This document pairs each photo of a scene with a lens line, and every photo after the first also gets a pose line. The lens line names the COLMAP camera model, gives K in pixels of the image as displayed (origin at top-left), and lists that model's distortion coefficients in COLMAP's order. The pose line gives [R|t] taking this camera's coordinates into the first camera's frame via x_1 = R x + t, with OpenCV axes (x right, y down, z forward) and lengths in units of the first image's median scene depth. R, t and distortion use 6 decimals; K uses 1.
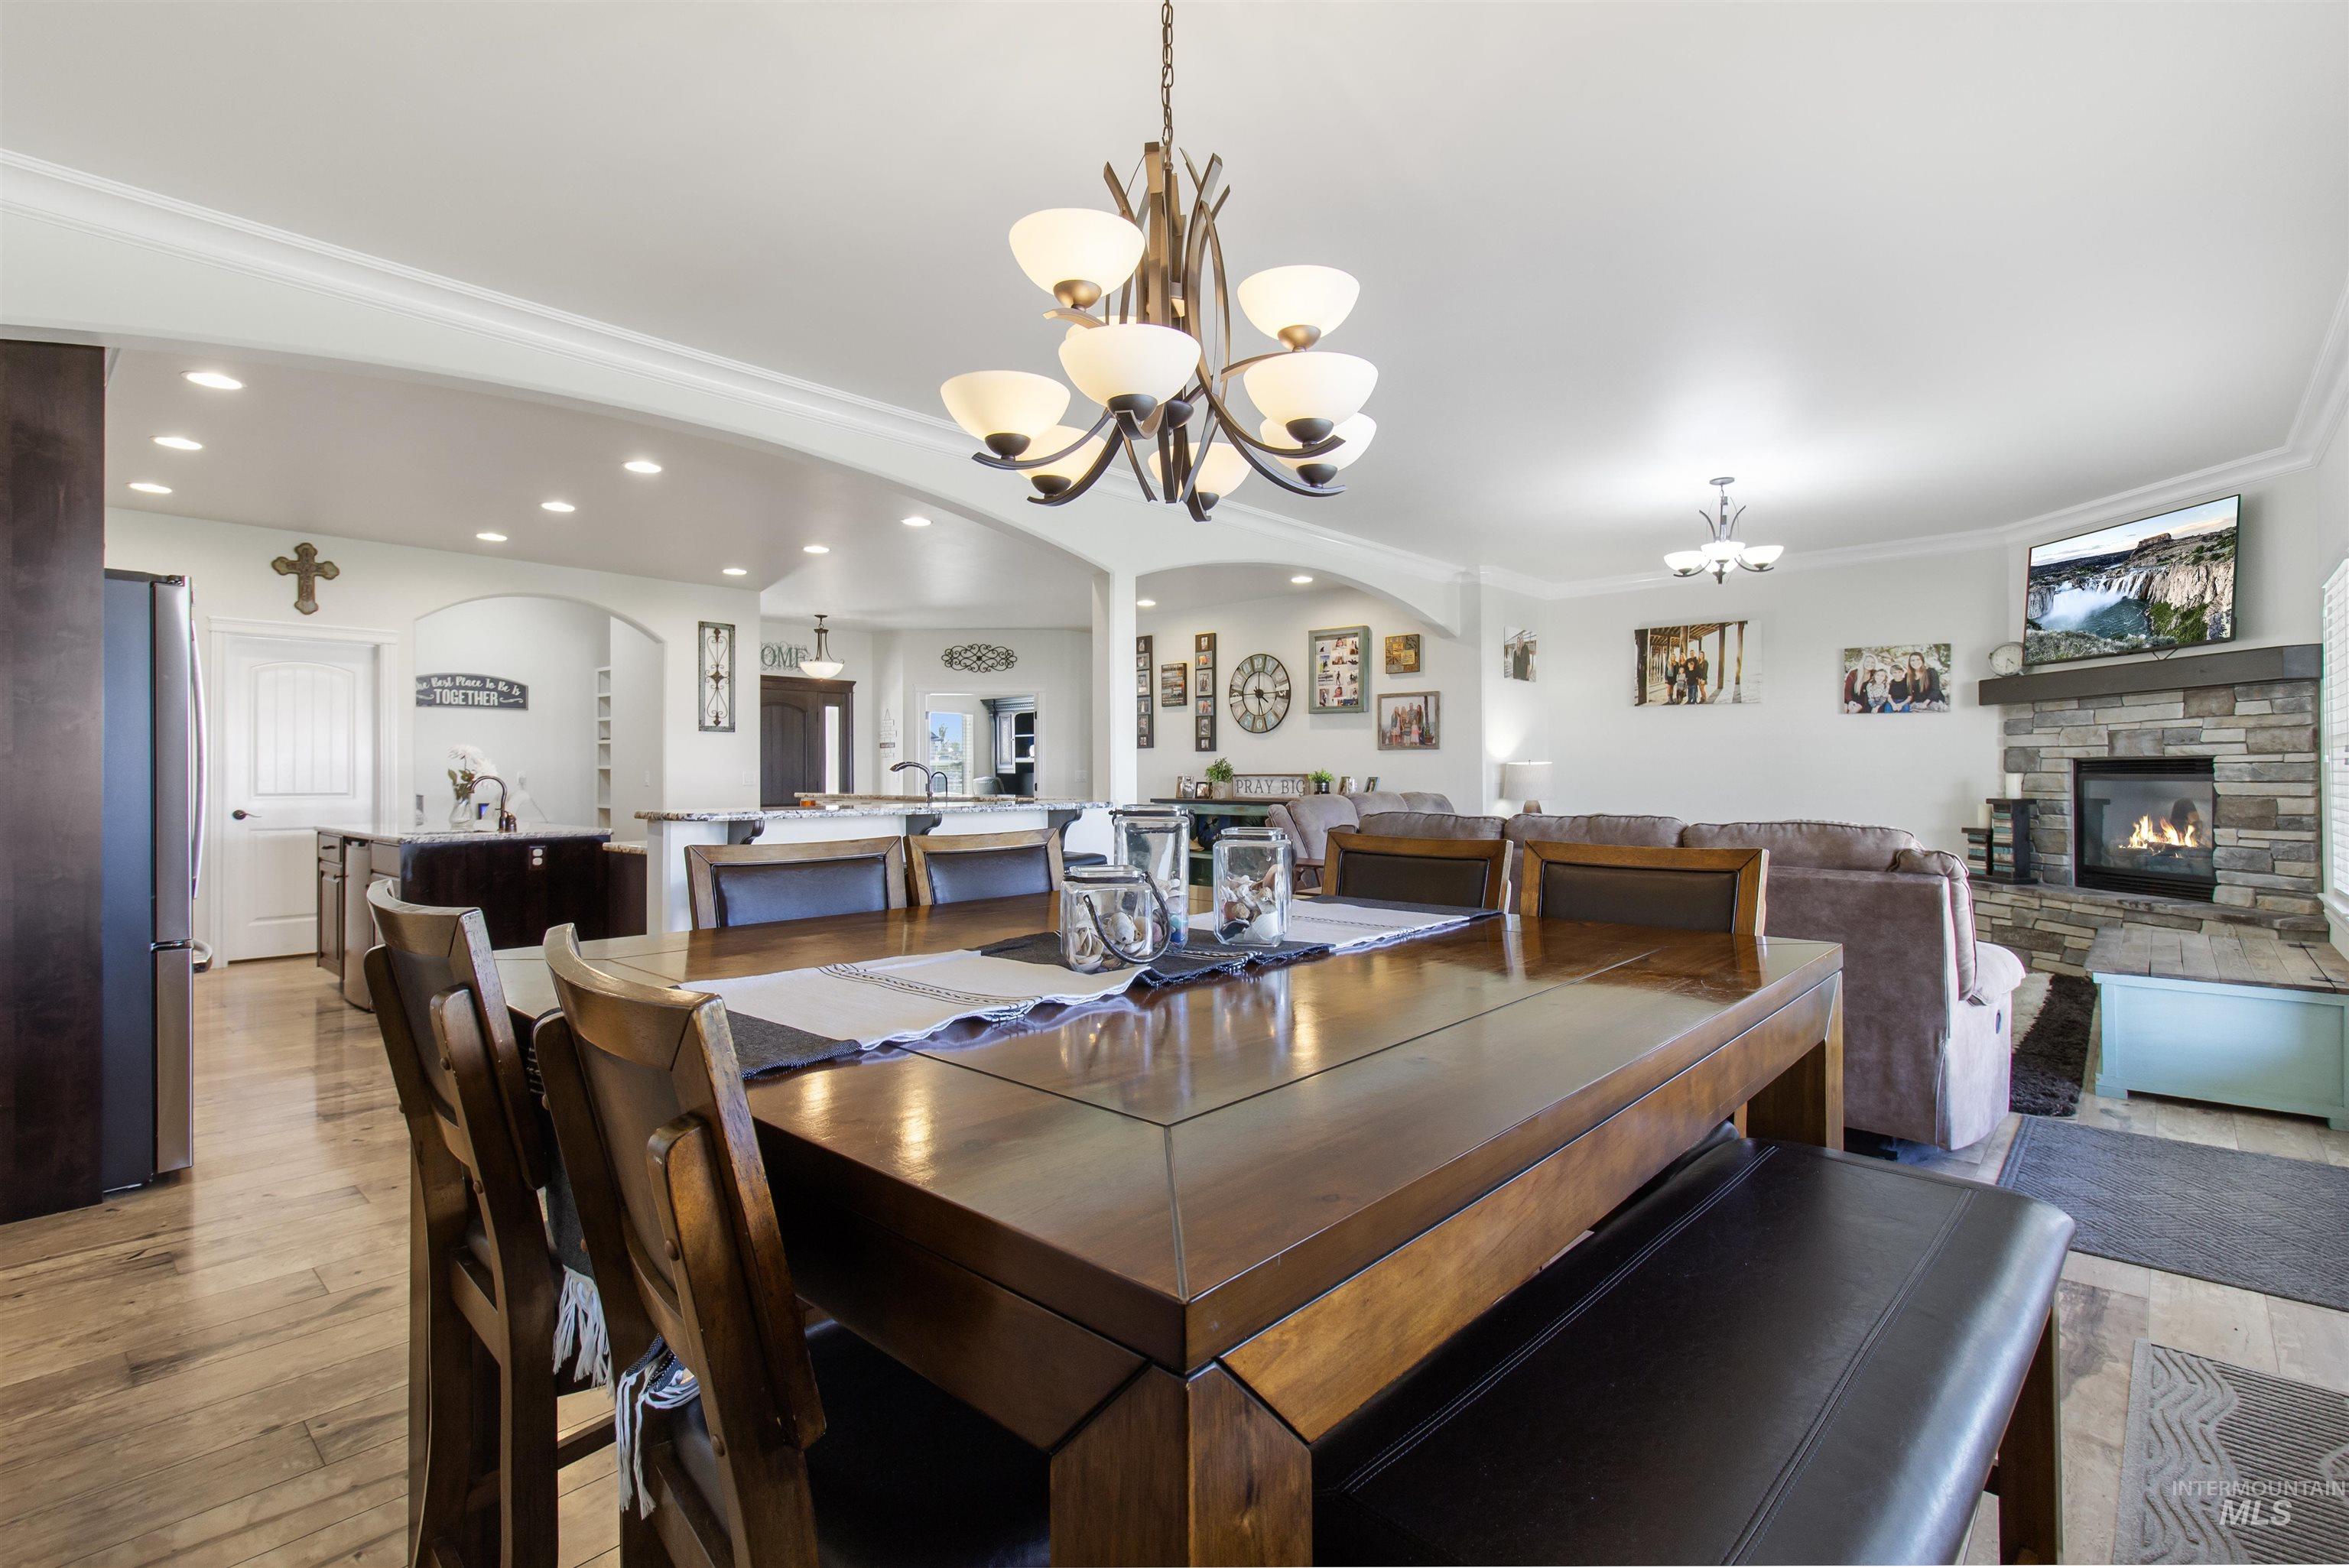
lens RADIAL K [[1082.0, 0, 1172.2], [0, 1082.0, 781.2], [0, 0, 1]] dist [0.001078, 0.000082]
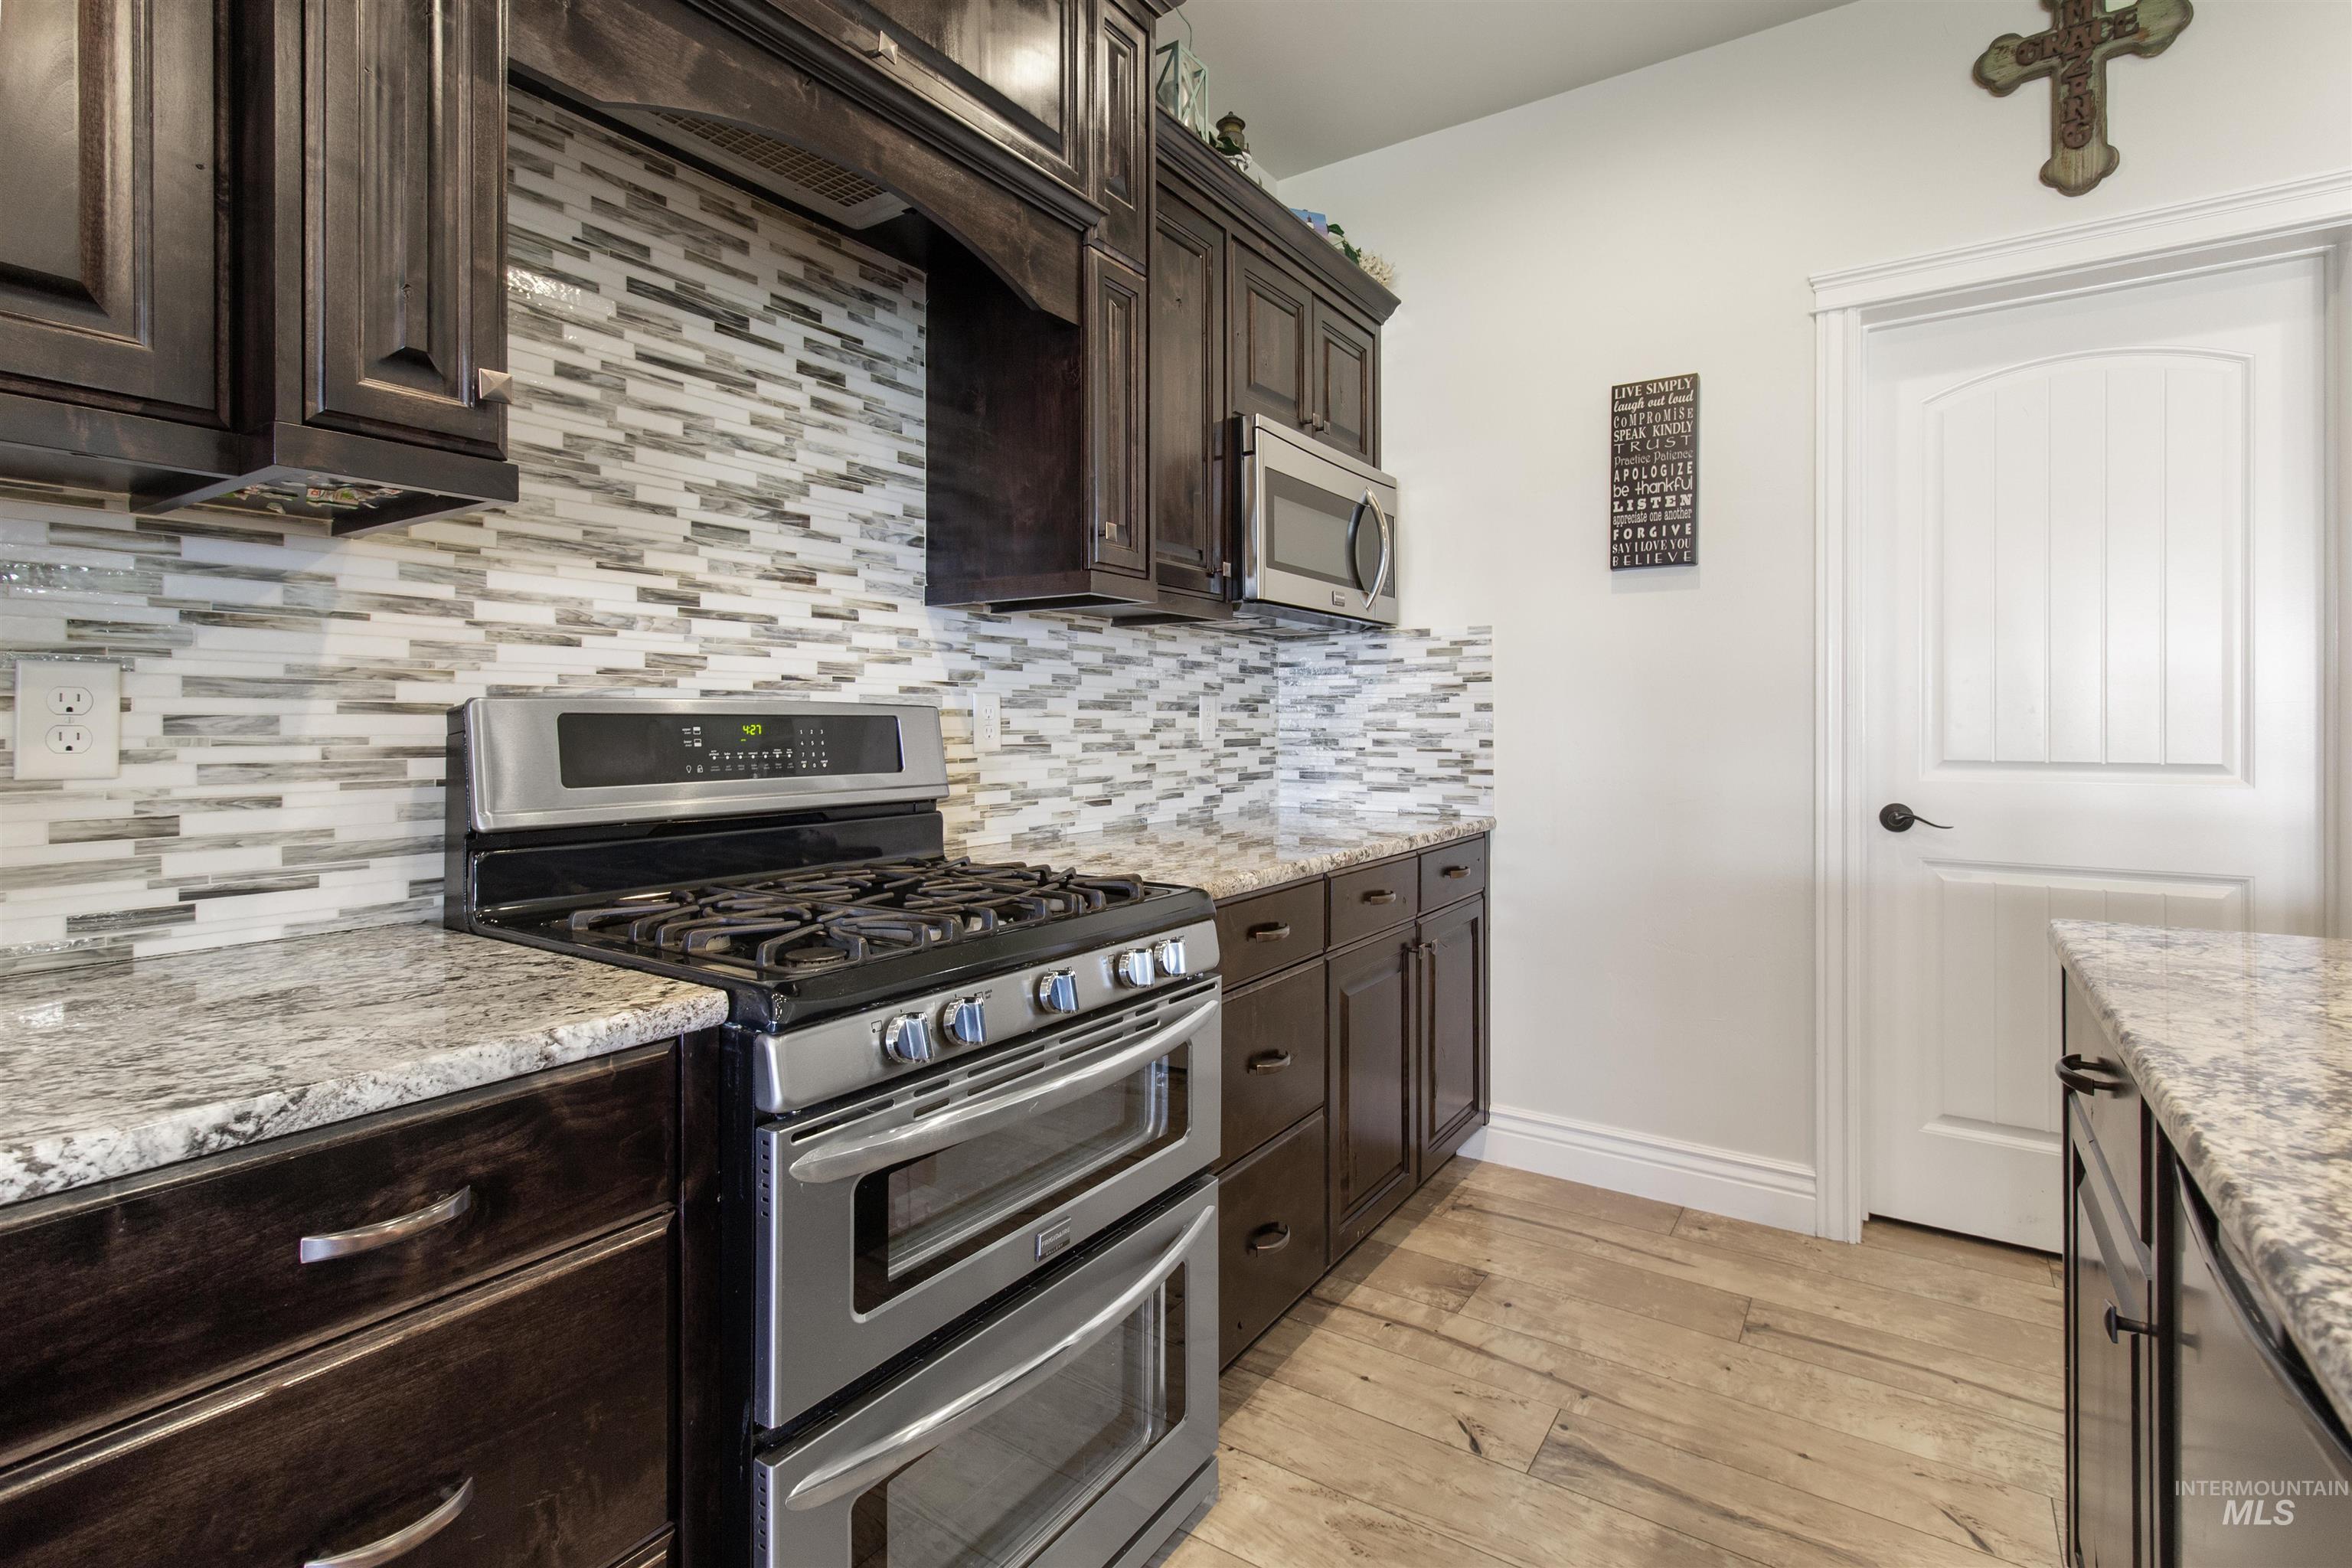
lens RADIAL K [[1083.5, 0, 1197.2], [0, 1083.5, 726.1], [0, 0, 1]] dist [0.001078, 0.000082]
pose [[0.166420, 0.001366, -0.986054, -0.385902], [0.001800, 0.999997, 0.001689, -0.000552], [0.986053, -0.002056, 0.166417, 0.504351]]
